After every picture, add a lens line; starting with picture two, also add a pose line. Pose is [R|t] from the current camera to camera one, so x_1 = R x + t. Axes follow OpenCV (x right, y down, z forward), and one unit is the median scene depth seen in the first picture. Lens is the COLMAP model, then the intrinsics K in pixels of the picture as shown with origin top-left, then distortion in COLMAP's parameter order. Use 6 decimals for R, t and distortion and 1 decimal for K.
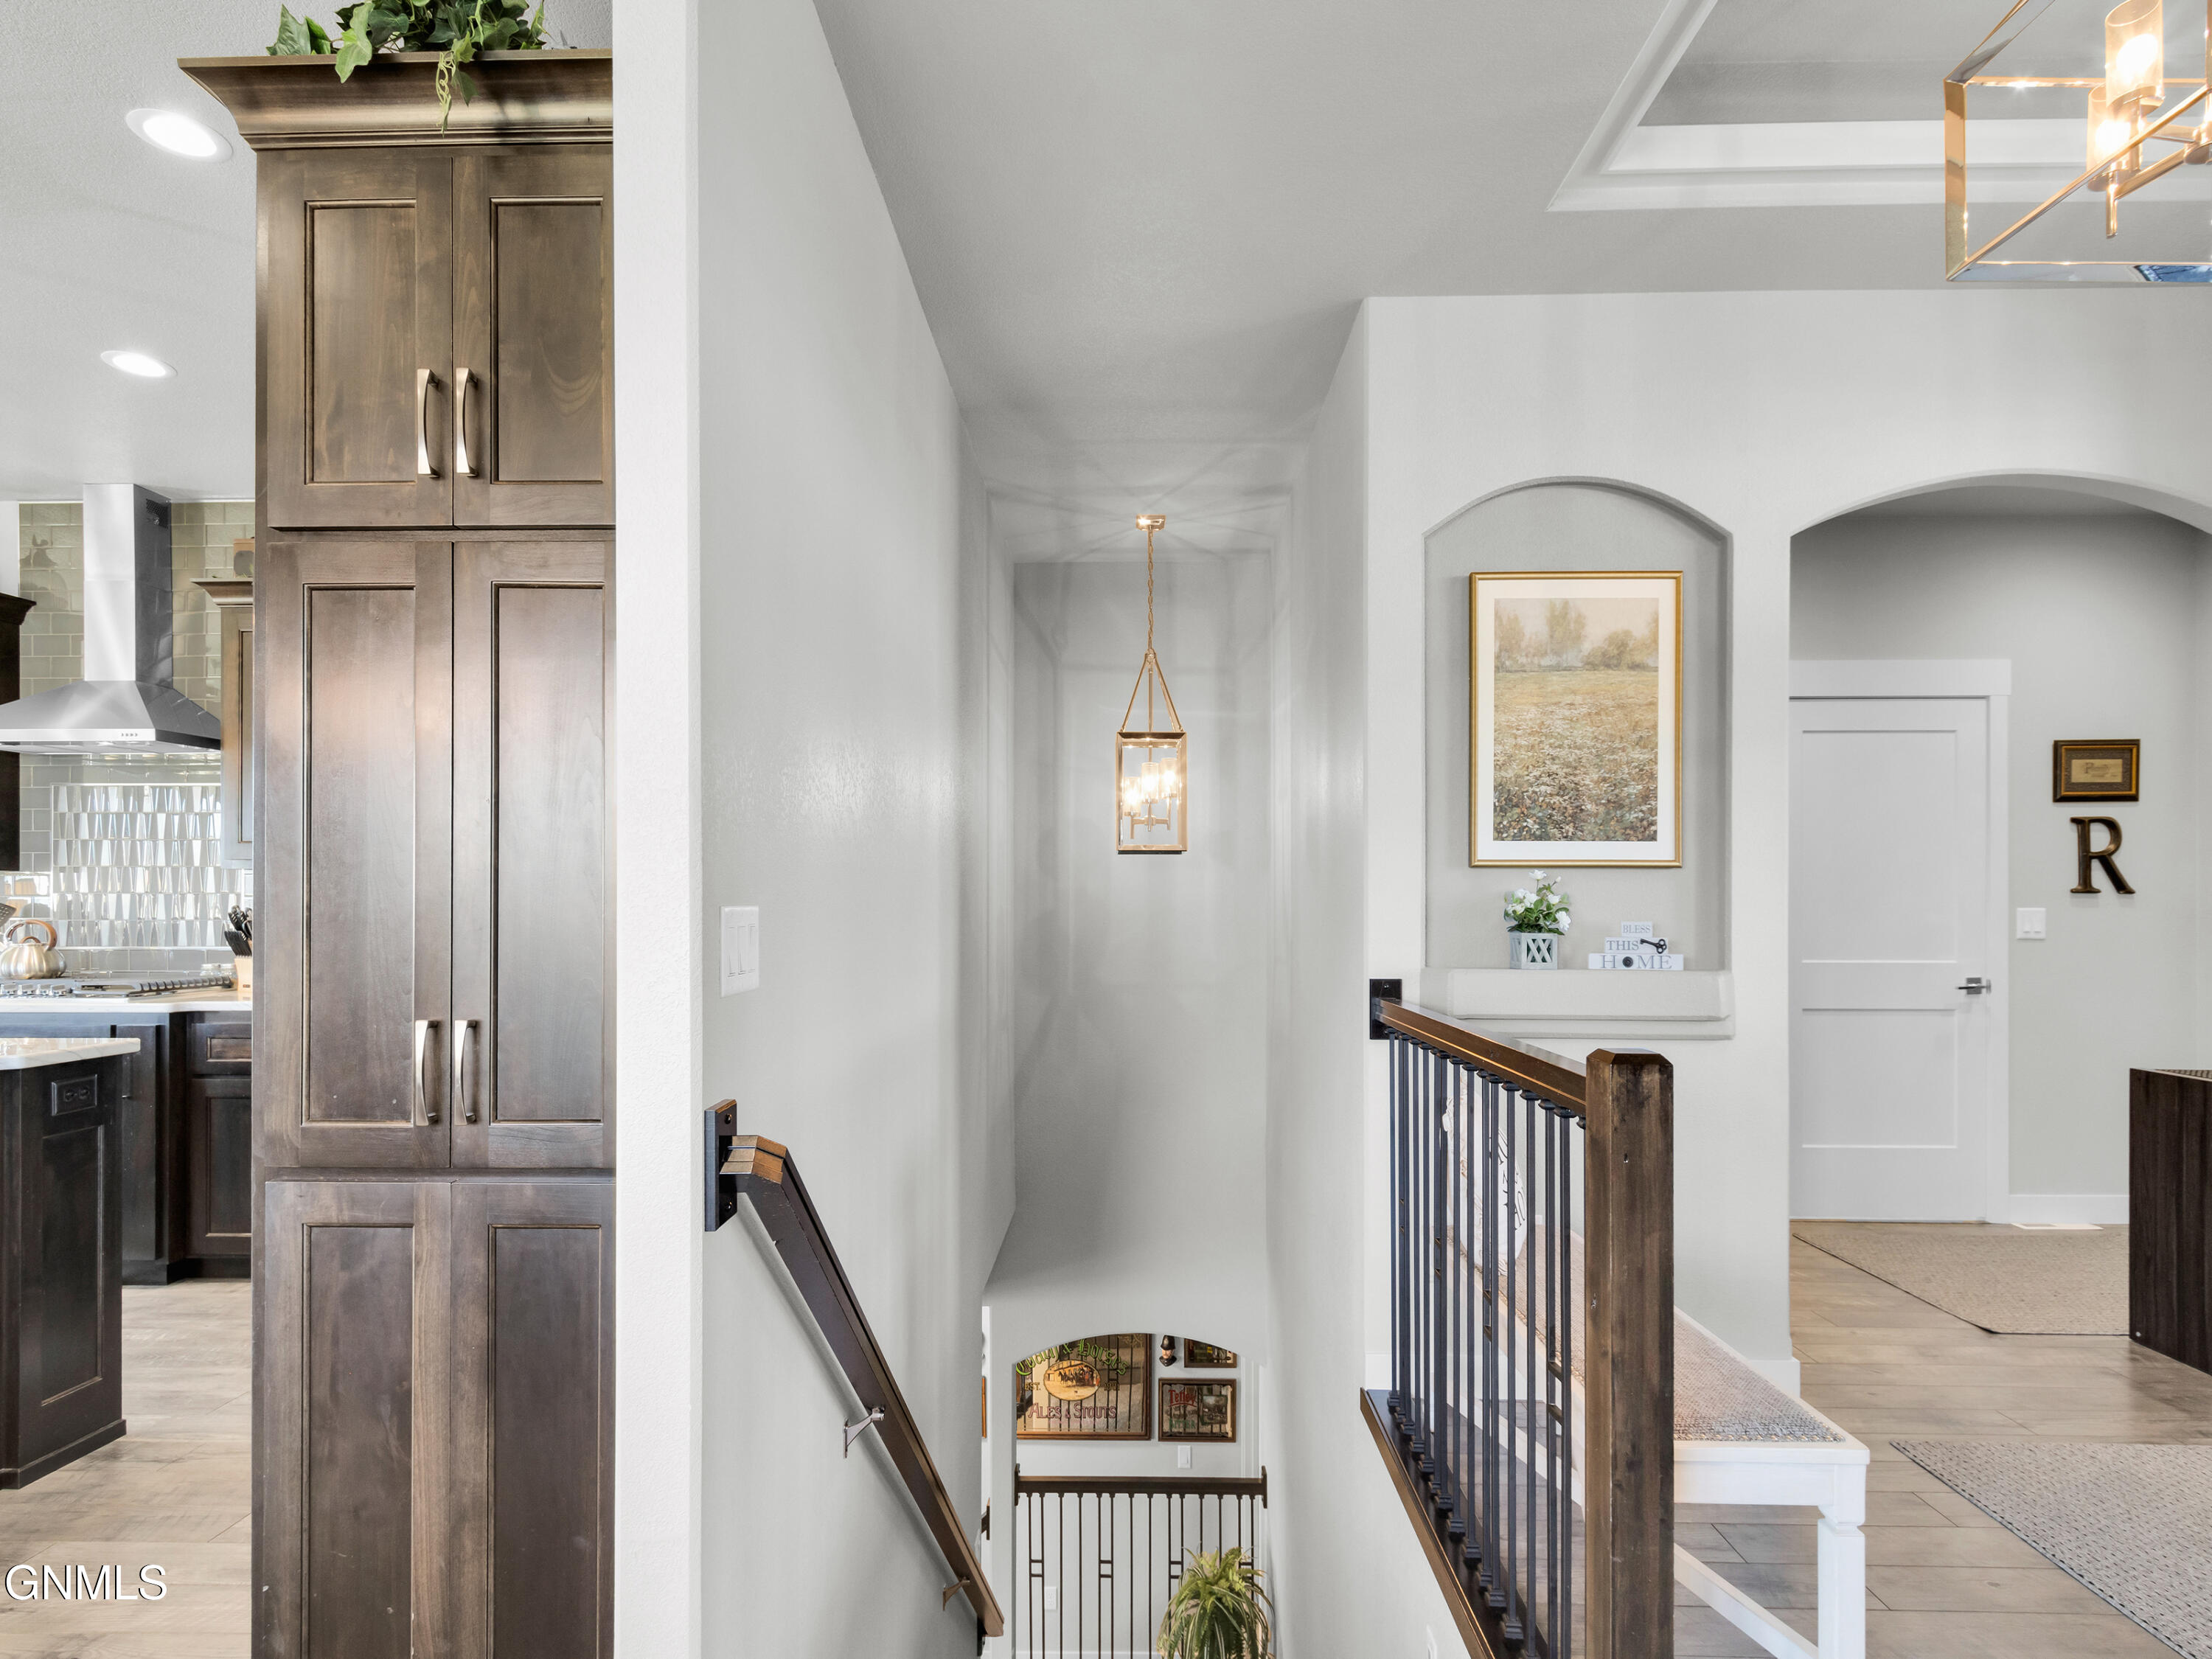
lens RADIAL K [[1172.9, 0, 1112.6], [0, 1172.9, 899.3], [0, 0, 1]] dist [0.012621, -0.005604]
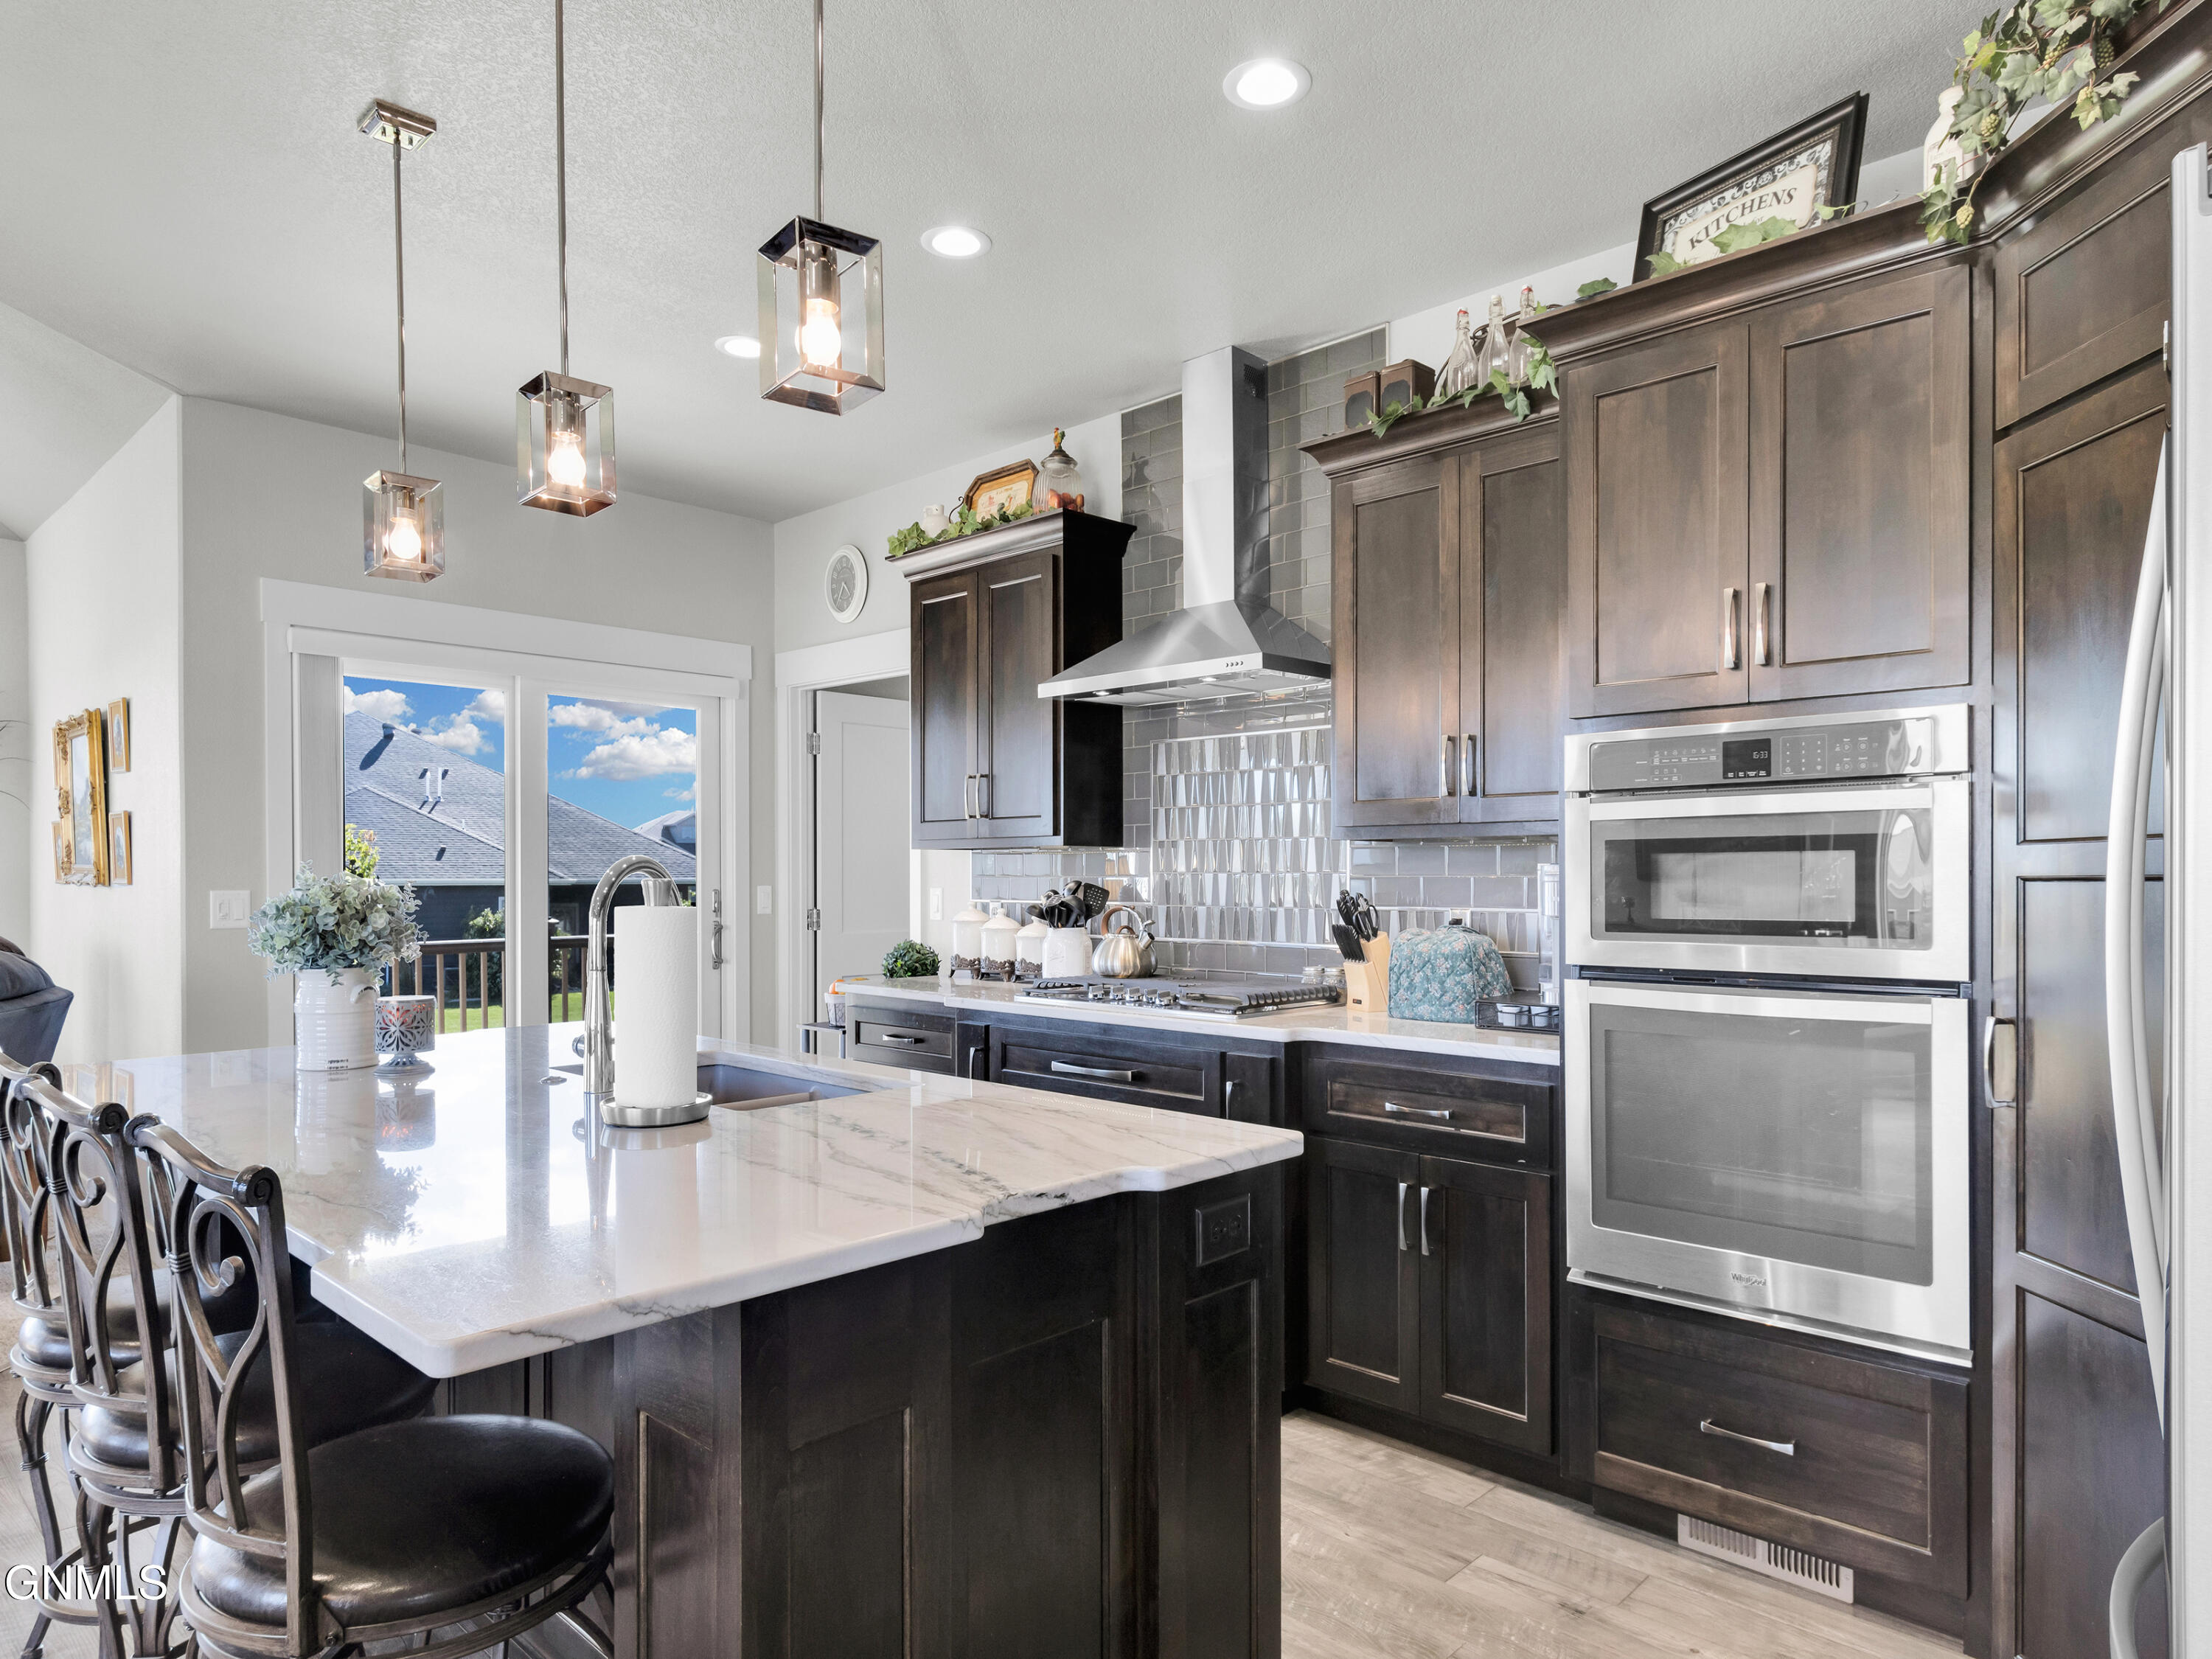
lens RADIAL K [[1352.5, 0, 1097.9], [0, 1352.5, 875.8], [0, 0, 1]] dist [0.017046, 0.001125]
pose [[0.730980, -0.000077, -0.682399, -0.275054], [0.004080, 0.999983, 0.004257, -0.007280], [0.682386, -0.005896, 0.730968, 0.275812]]
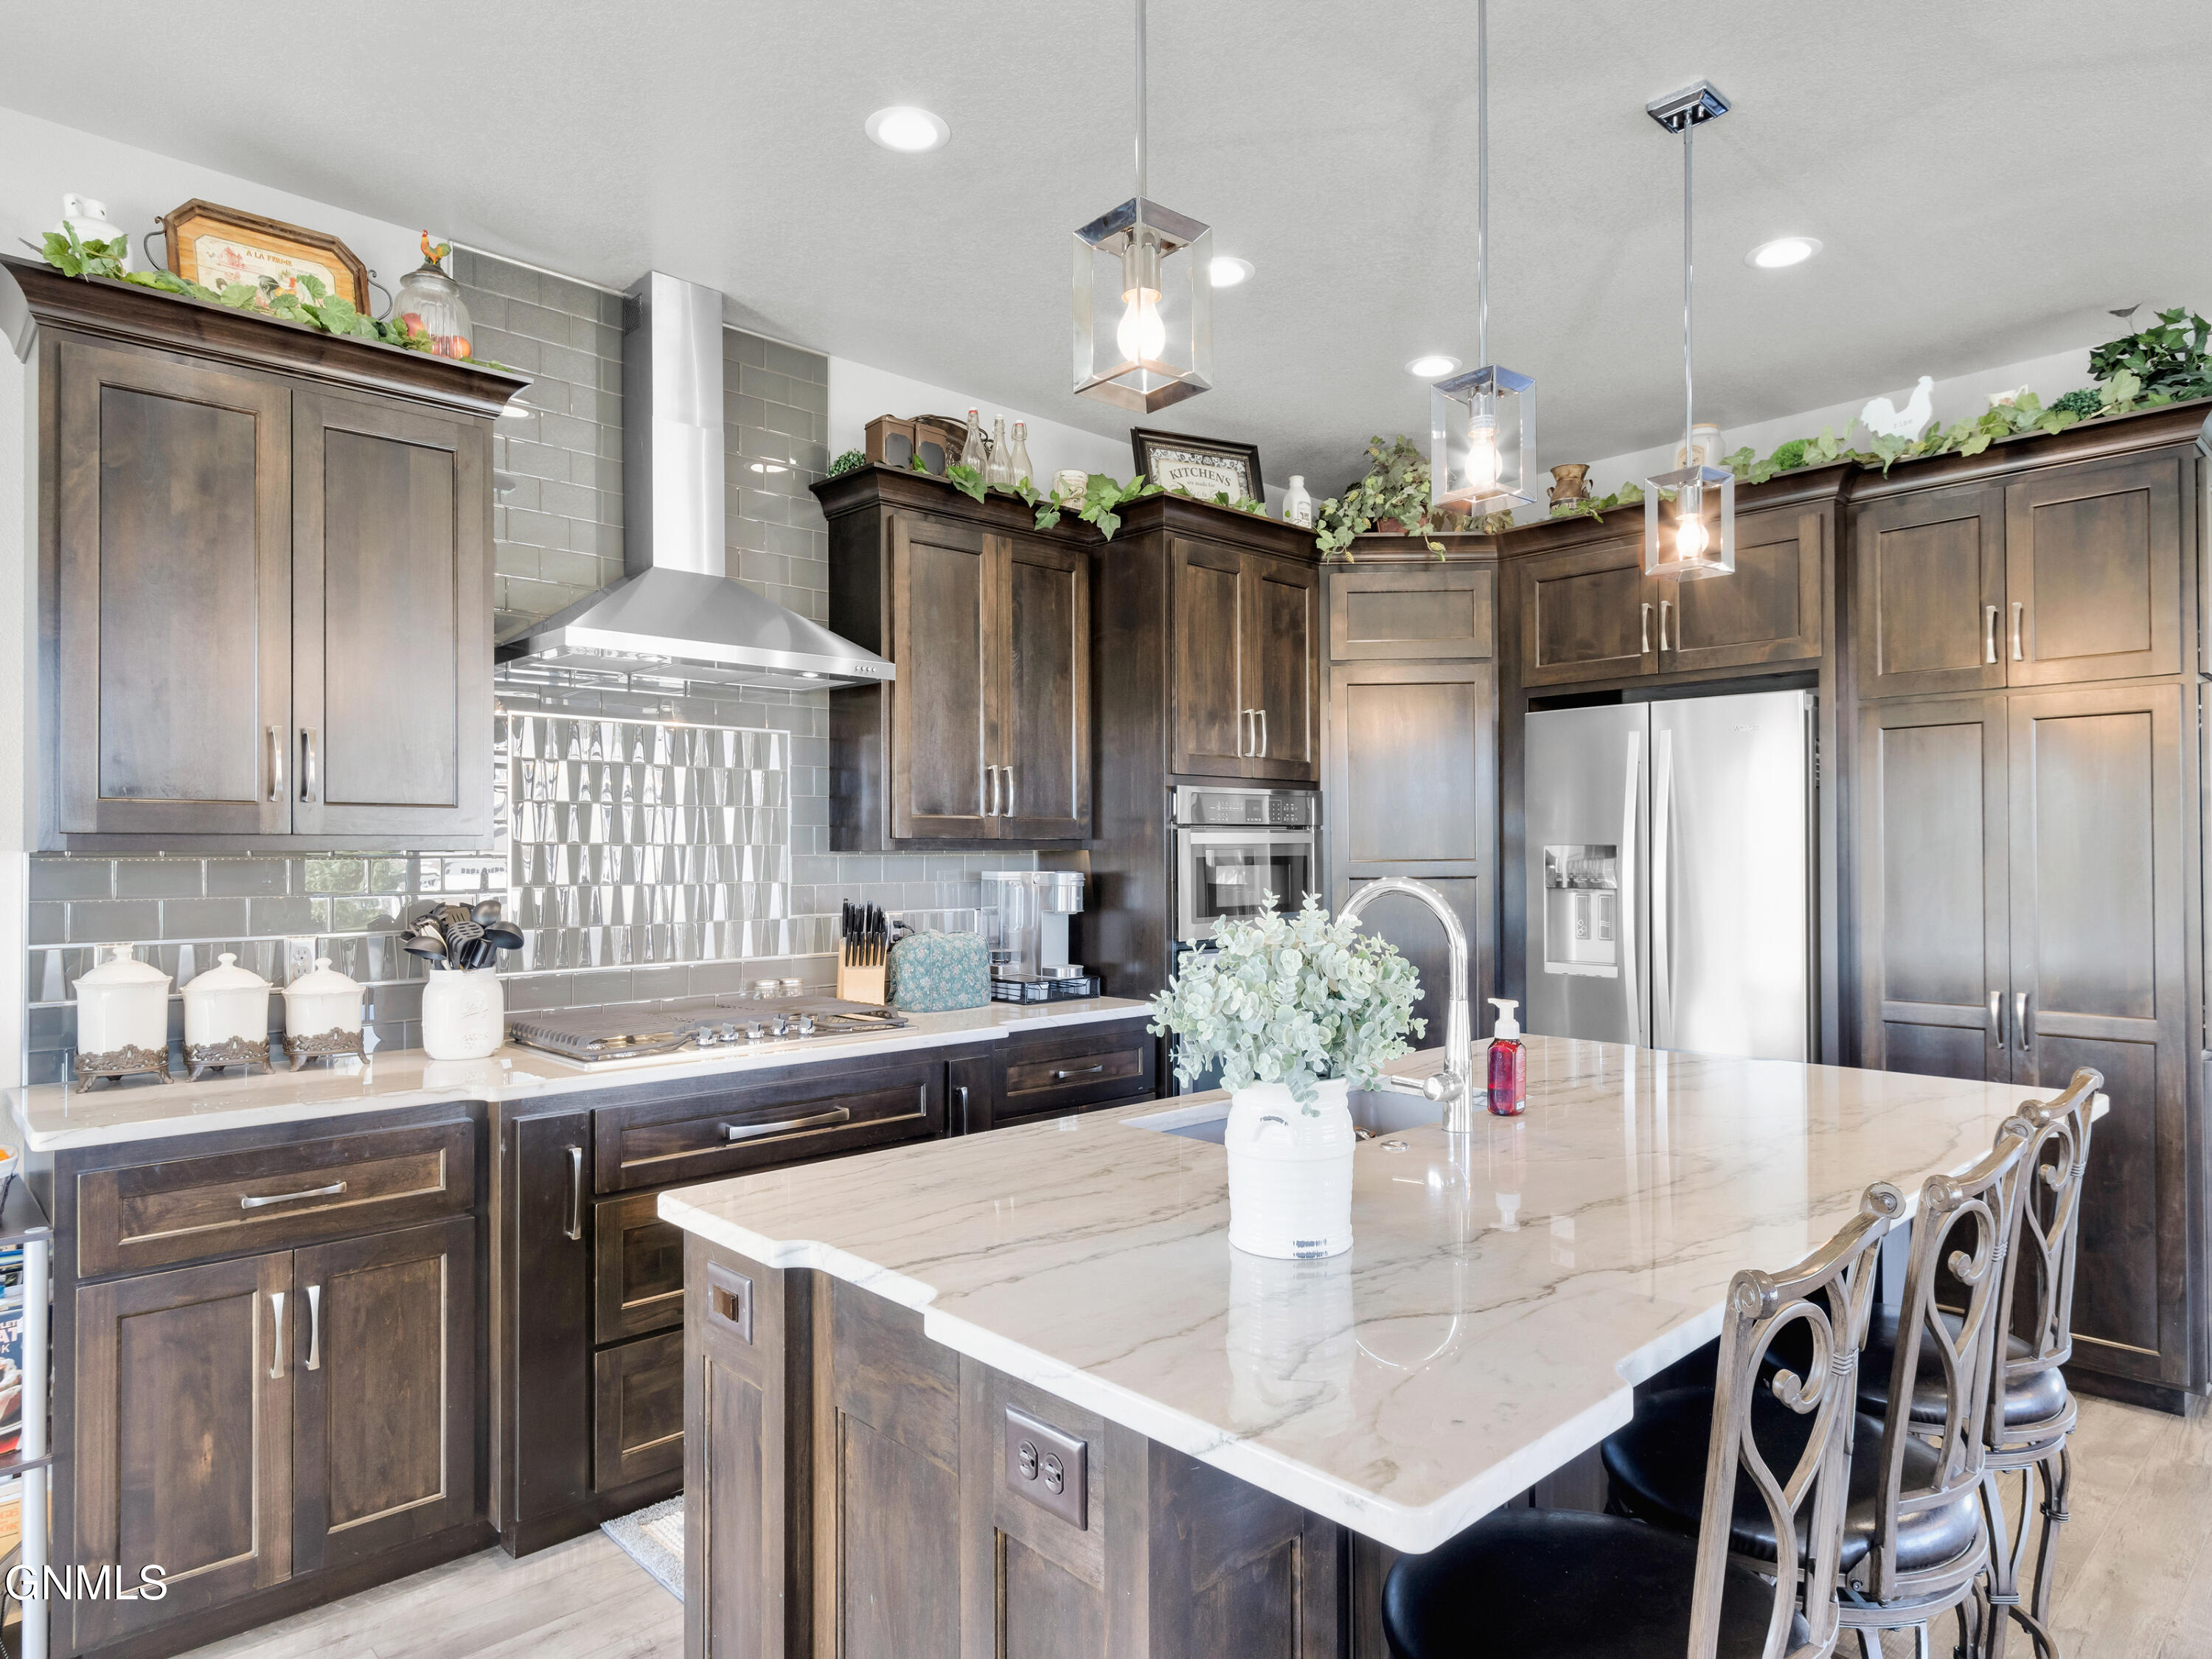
lens RADIAL K [[1343.0, 0, 1117.6], [0, 1343.0, 841.4], [0, 0, 1]] dist [0.030398, 0.000365]
pose [[0.709294, 0.003578, 0.704903, -1.178406], [0.001421, 0.999978, -0.006505, -0.024227], [-0.704911, 0.005616, 0.709273, 0.265283]]
